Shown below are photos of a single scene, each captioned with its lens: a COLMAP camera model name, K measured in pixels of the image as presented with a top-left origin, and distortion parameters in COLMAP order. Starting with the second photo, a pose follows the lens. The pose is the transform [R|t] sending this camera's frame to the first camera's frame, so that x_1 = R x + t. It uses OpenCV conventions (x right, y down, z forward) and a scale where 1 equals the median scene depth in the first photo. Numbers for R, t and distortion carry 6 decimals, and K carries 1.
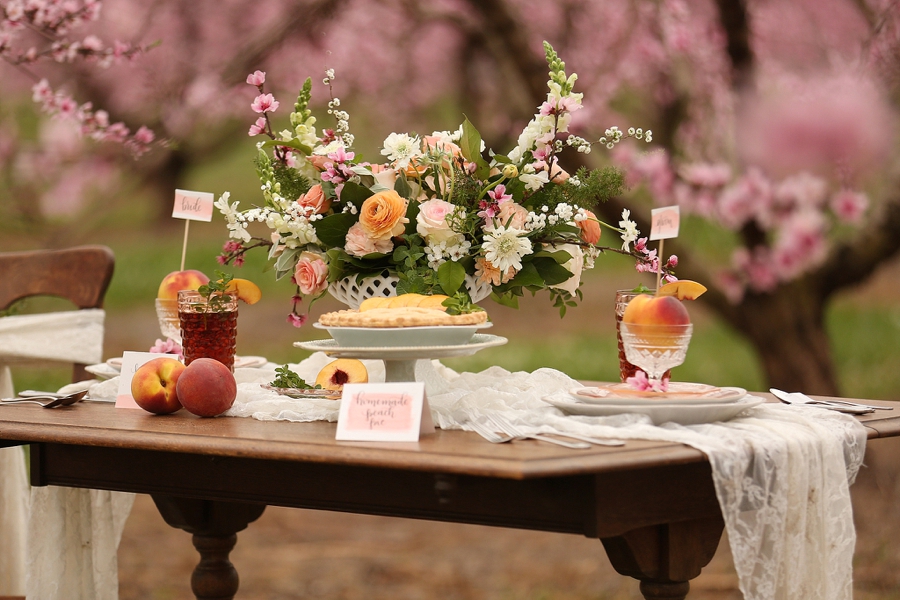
lens RADIAL K [[3845.8, 0, 450.0], [0, 3845.8, 300.0], [0, 0, 1]] dist [0.931392, -2.818616]
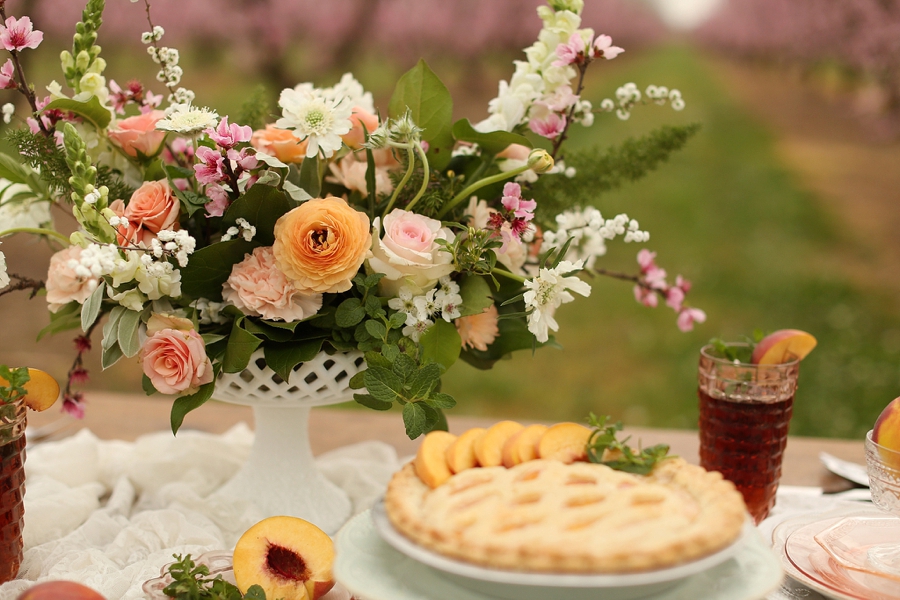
lens RADIAL K [[1375.2, 0, 449.8], [0, 1375.2, 325.5], [0, 0, 1]] dist [-0.138918, 0.041250]
pose [[0.839665, -0.083791, 0.536602, -0.106574], [0.003063, 0.988742, 0.149600, -0.039589], [-0.543096, -0.123970, 0.830469, 0.827577]]
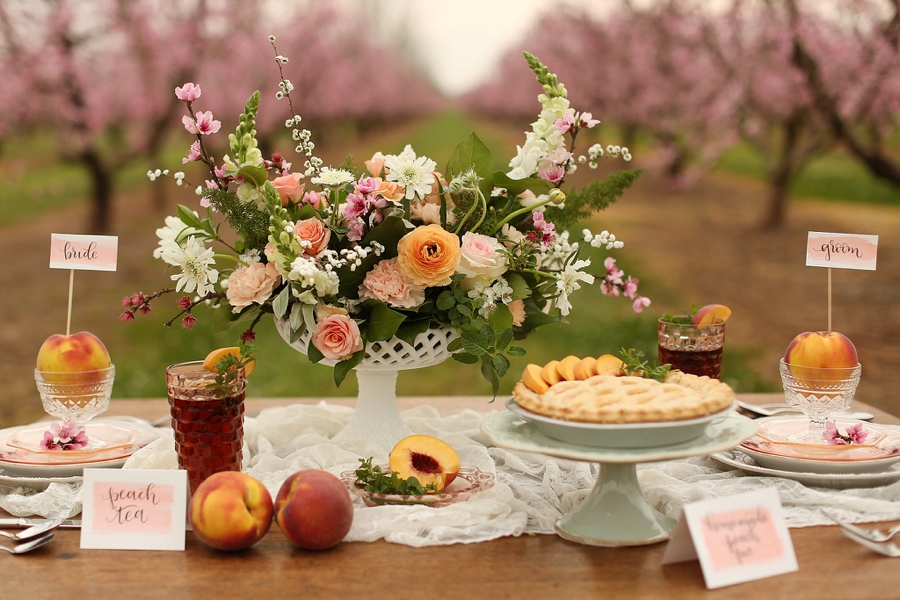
lens RADIAL K [[1393.0, 0, 426.0], [0, 1393.0, 299.3], [0, 0, 1]] dist [-0.101725, 0.039861]
pose [[0.751696, -0.085951, 0.653886, -0.213029], [0.043638, 0.995781, 0.080727, -0.036751], [-0.658065, -0.032148, 0.752275, 0.775254]]
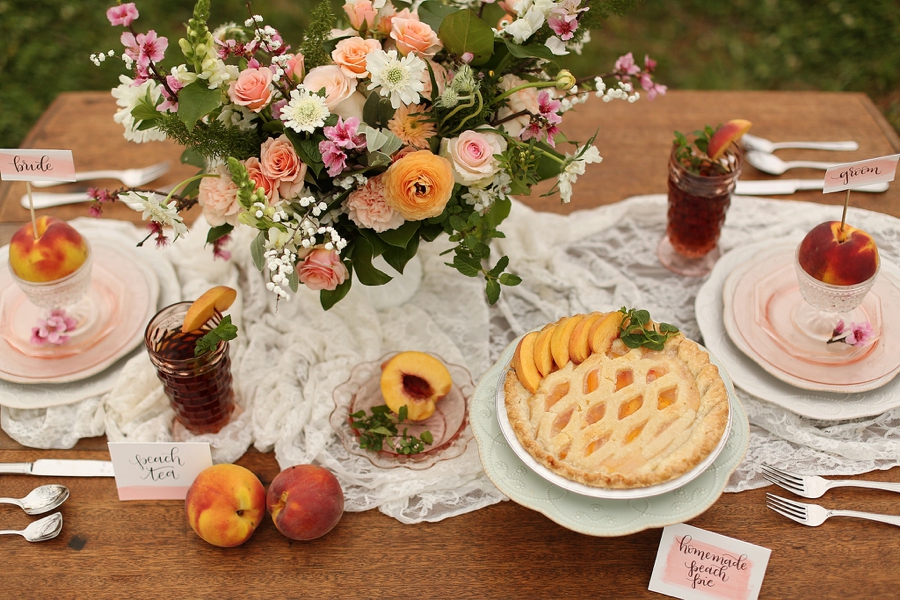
lens RADIAL K [[1375.2, 0, 449.8], [0, 1375.2, 325.5], [0, 0, 1]] dist [-0.138918, 0.041250]
pose [[0.753432, -0.486350, 0.442496, -0.142358], [0.048844, 0.712511, 0.699959, -0.186871], [-0.655709, -0.505759, 0.560584, 0.833312]]
